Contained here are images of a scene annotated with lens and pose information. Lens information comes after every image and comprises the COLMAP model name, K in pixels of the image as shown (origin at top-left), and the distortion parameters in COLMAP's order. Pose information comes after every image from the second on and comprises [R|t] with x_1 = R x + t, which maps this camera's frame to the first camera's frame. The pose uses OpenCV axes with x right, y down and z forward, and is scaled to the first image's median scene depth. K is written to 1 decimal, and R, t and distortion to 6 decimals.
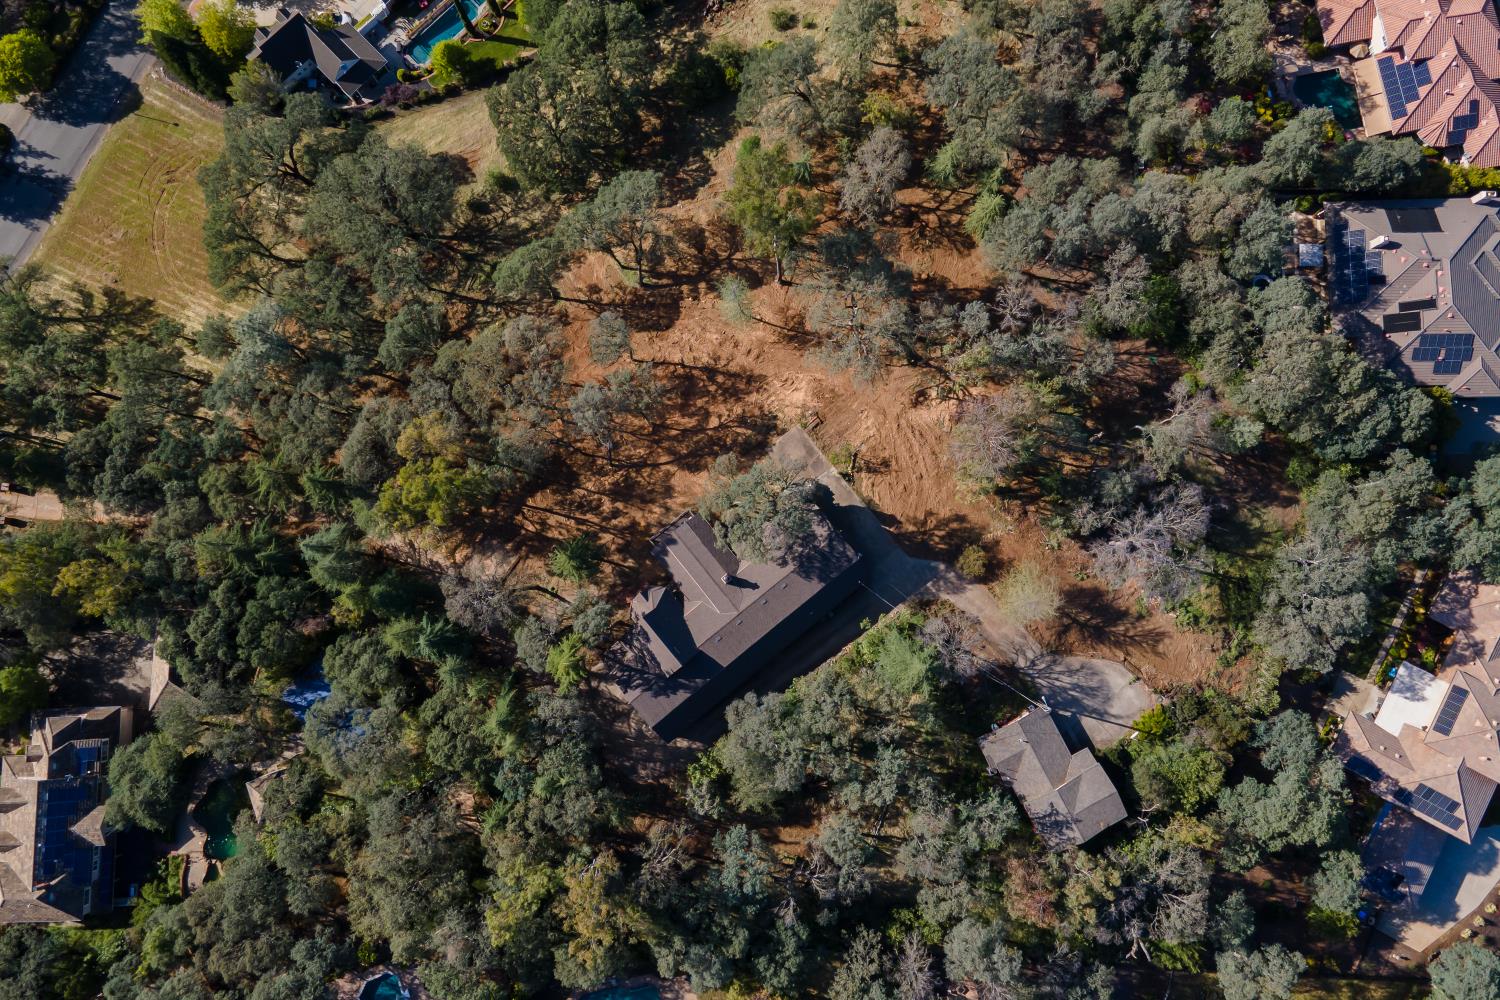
lens RADIAL K [[1044.2, 0, 750.0], [0, 1044.2, 500.0], [0, 0, 1]] dist [0.076912, 0.000243]
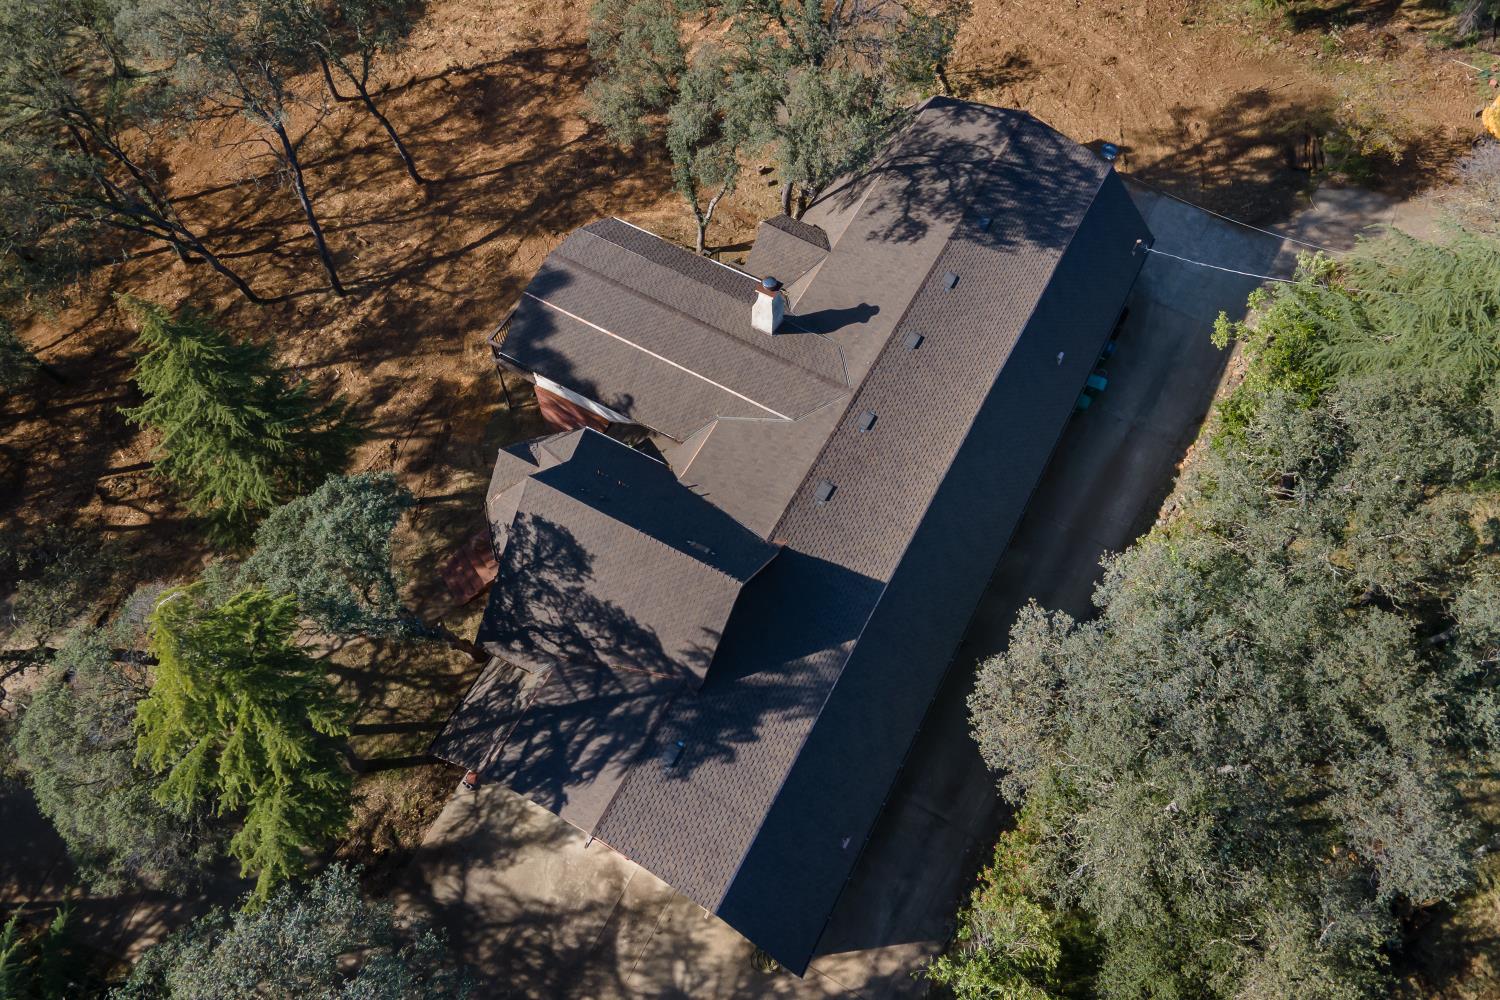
lens RADIAL K [[1017.8, 0, 750.0], [0, 1017.8, 500.0], [0, 0, 1]] dist [0.046789, -0.001008]
pose [[0.925603, -0.326309, 0.191784, -0.095133], [0.374973, 0.859521, -0.347301, 0.208655], [-0.051515, 0.393377, 0.917933, 0.715592]]
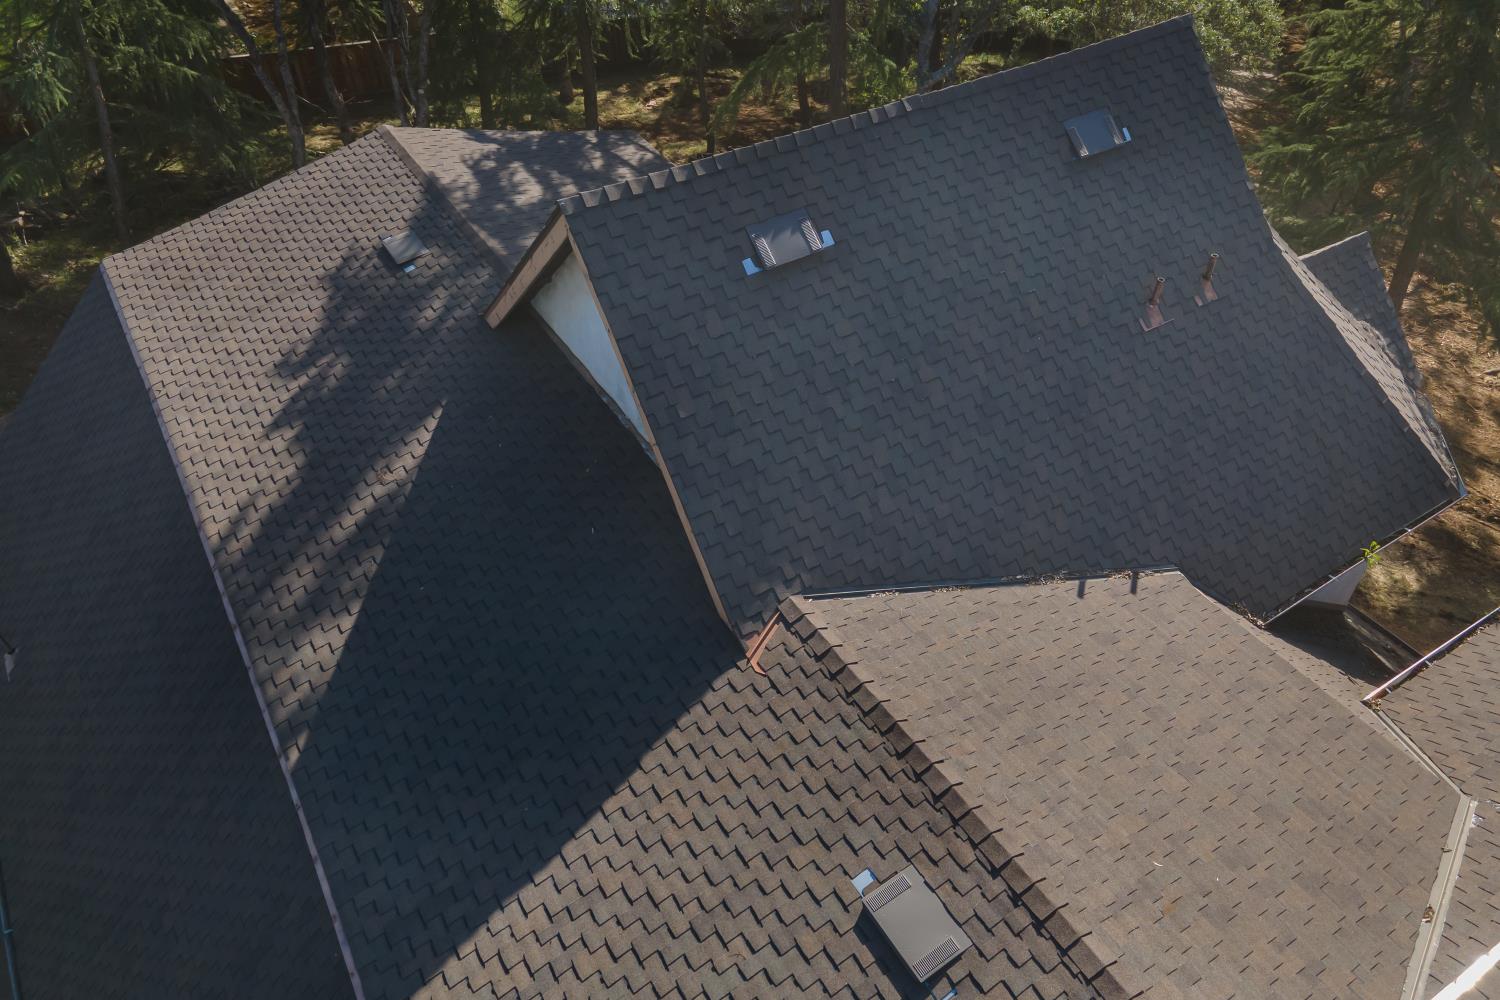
lens RADIAL K [[1019.7, 0, 750.7], [0, 1019.7, 563.4], [0, 0, 1]] dist [0.051315, -0.000100]
pose [[-0.115955, 0.727486, -0.676253, 0.000481], [-0.986593, -0.005638, 0.163103, 0.119682], [0.114843, 0.686099, 0.718386, 0.908170]]
